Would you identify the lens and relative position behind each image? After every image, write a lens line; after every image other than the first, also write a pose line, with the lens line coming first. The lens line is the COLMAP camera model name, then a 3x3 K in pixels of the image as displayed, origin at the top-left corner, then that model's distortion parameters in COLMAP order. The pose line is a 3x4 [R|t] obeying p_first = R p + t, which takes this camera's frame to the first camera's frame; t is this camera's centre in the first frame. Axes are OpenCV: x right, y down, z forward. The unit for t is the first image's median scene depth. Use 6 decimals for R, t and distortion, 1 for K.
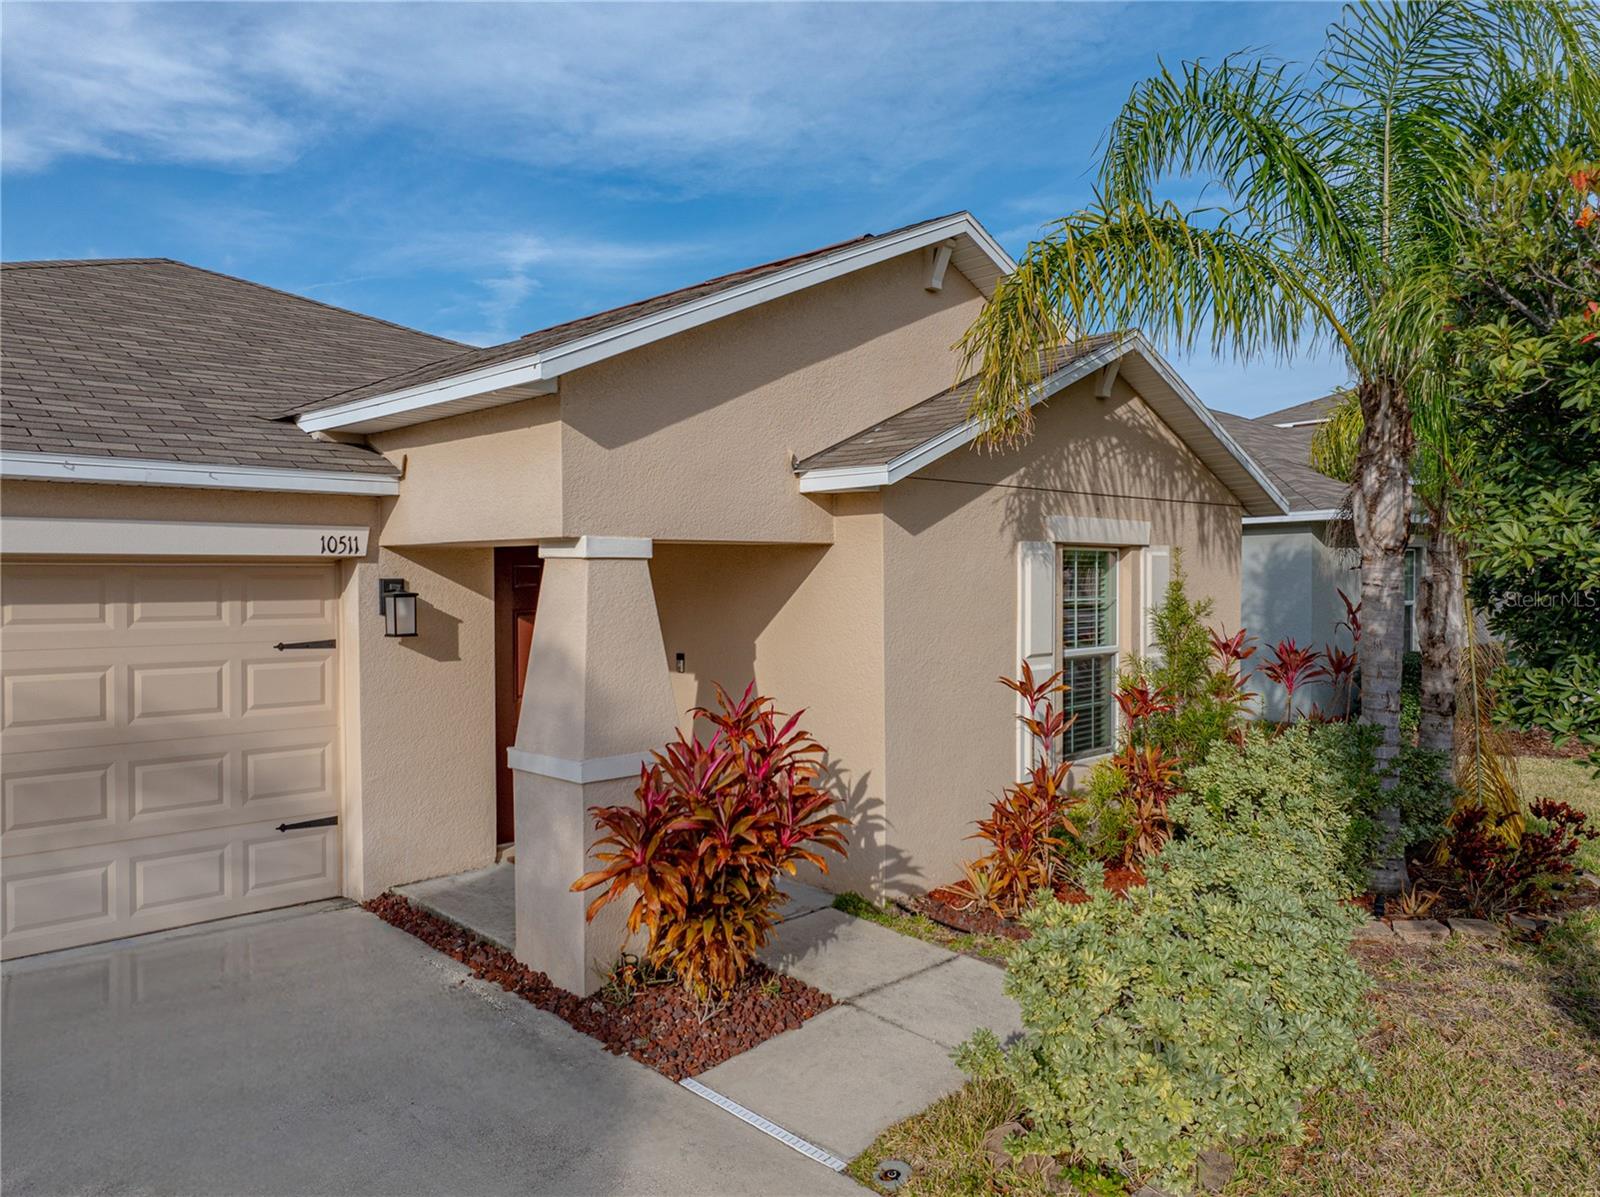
lens RADIAL K [[1134.6, 0, 800.0], [0, 1134.6, 598.5], [0, 0, 1]] dist [-0.020556, -0.000386]
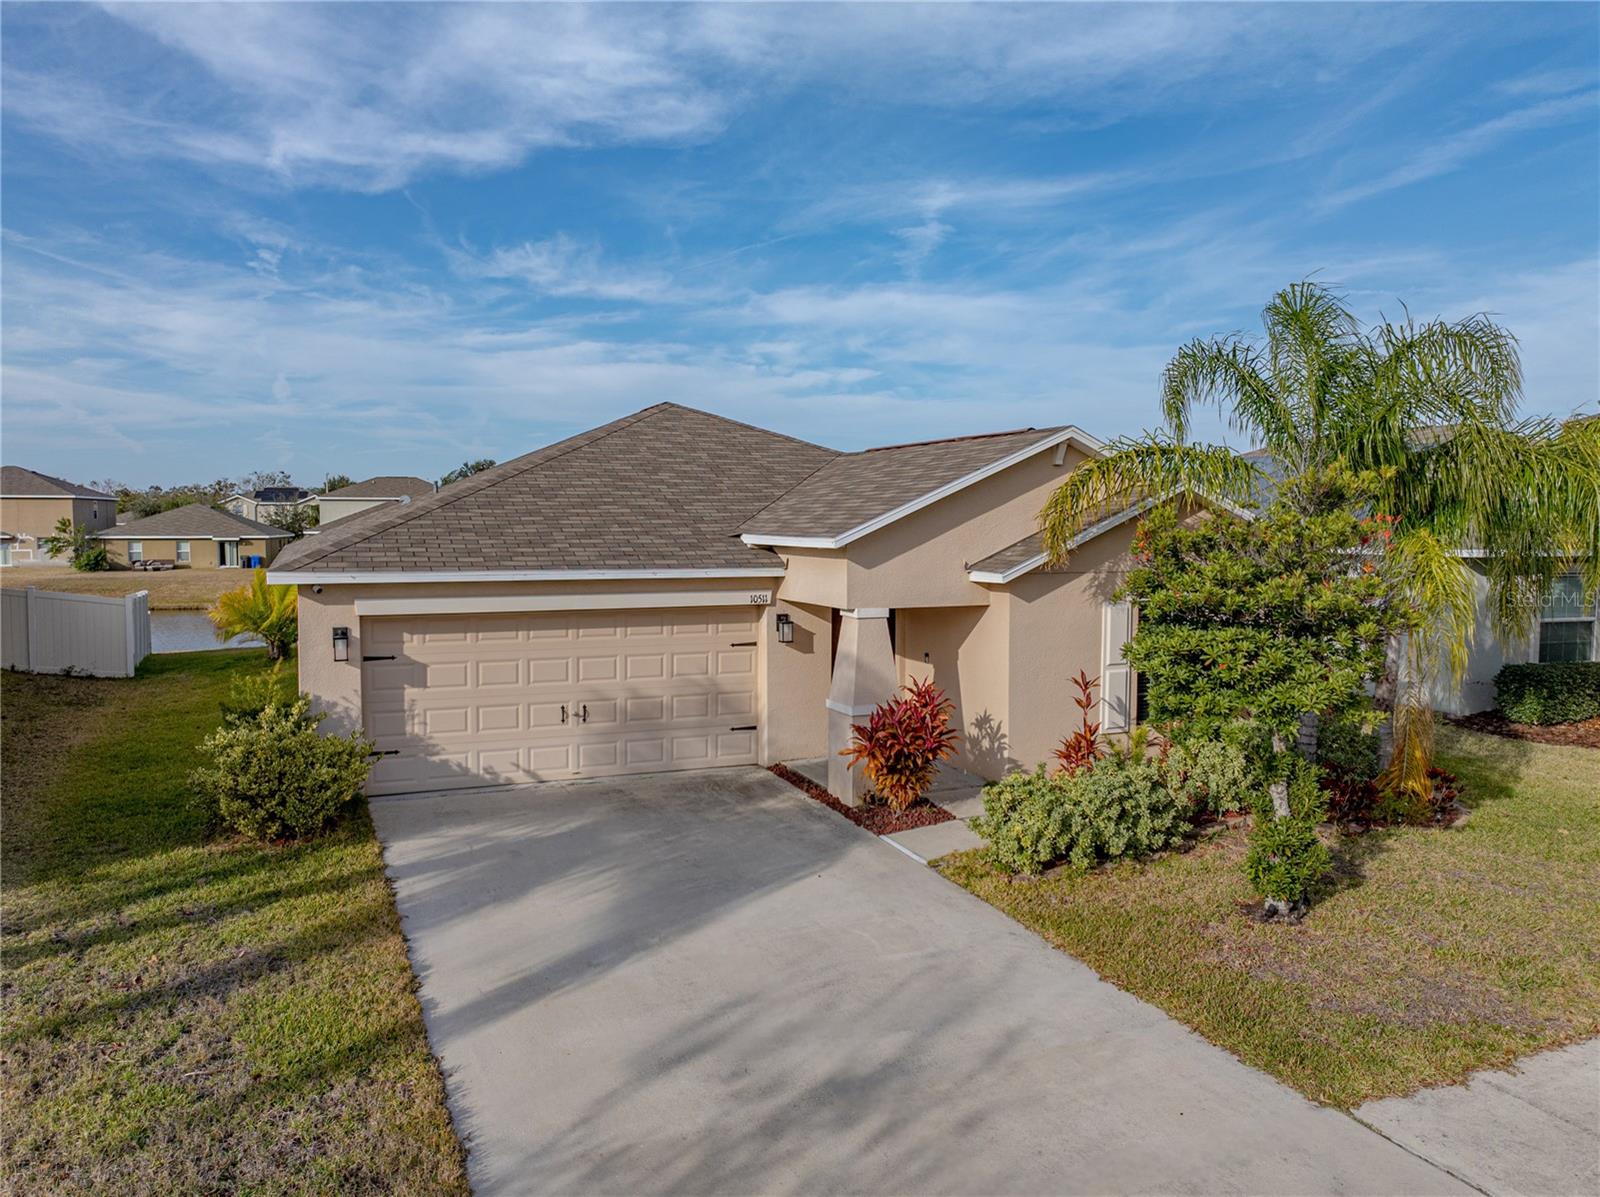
lens RADIAL K [[1134.6, 0, 800.0], [0, 1134.6, 598.5], [0, 0, 1]] dist [-0.020556, -0.000386]
pose [[0.935564, 0.028131, -0.352036, 0.435218], [-0.012604, 0.998847, 0.046323, -0.154480], [0.352933, -0.038901, 0.934840, -1.010875]]
